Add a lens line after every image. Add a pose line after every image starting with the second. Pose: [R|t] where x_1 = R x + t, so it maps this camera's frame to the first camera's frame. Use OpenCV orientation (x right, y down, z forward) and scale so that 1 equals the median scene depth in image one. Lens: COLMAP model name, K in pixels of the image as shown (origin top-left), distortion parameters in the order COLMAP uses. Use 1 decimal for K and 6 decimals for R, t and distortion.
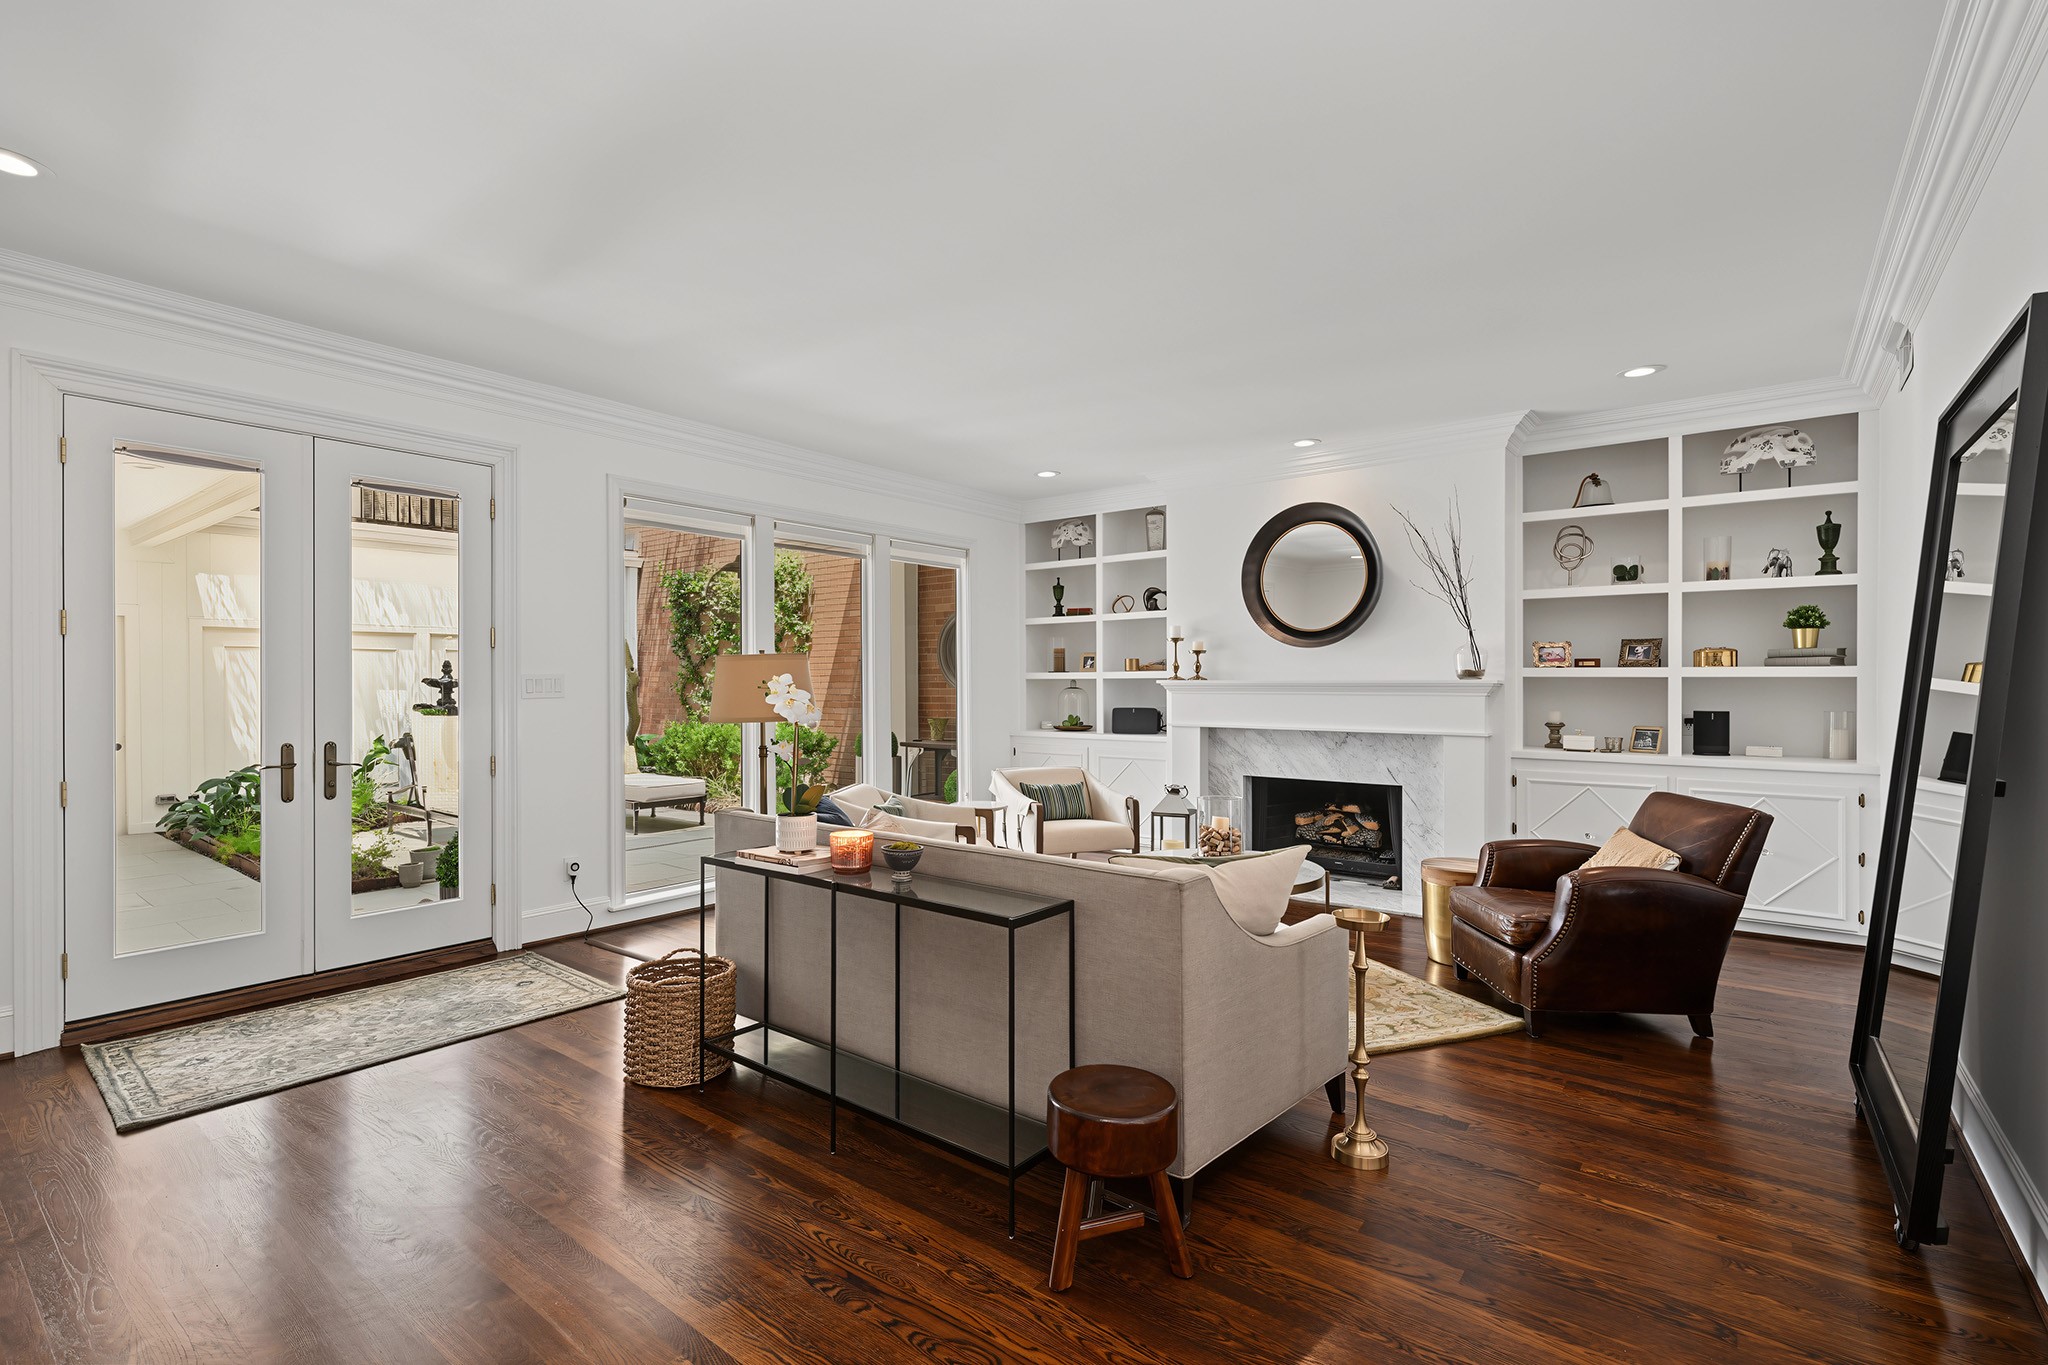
lens RADIAL K [[944.2, 0, 1022.3], [0, 944.2, 686.7], [0, 0, 1]] dist [0.000650, 0.000914]
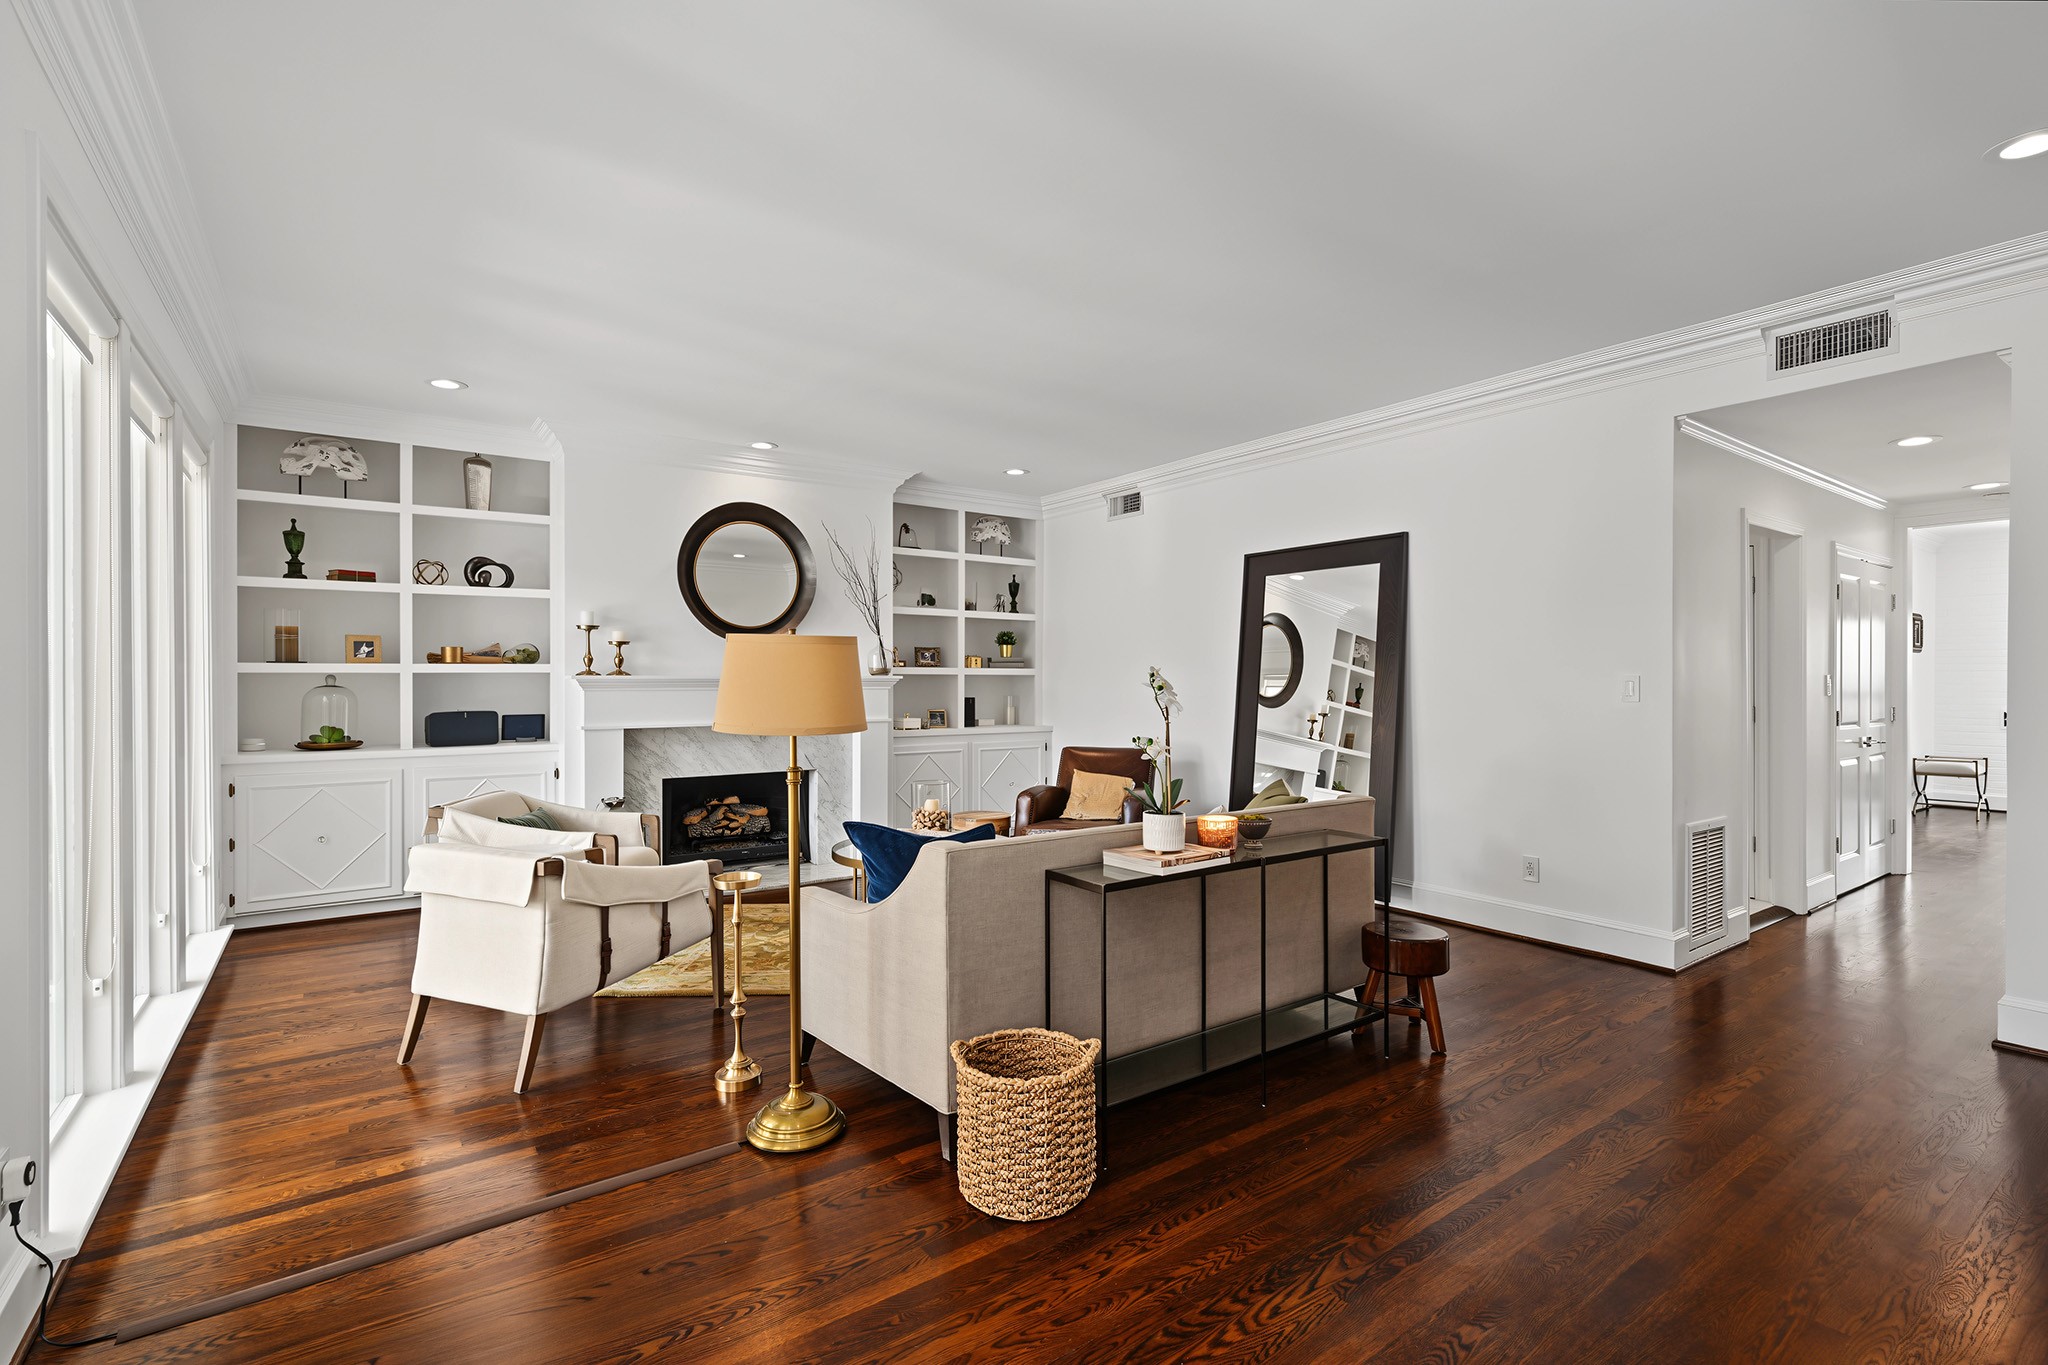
lens RADIAL K [[944.2, 0, 1021.3], [0, 944.2, 679.1], [0, 0, 1]] dist [0.000650, 0.000914]
pose [[0.280436, 0.000087, 0.959873, -0.564652], [0.004471, 0.999989, -0.001397, -0.000726], [-0.959862, 0.004683, 0.280432, 0.407379]]
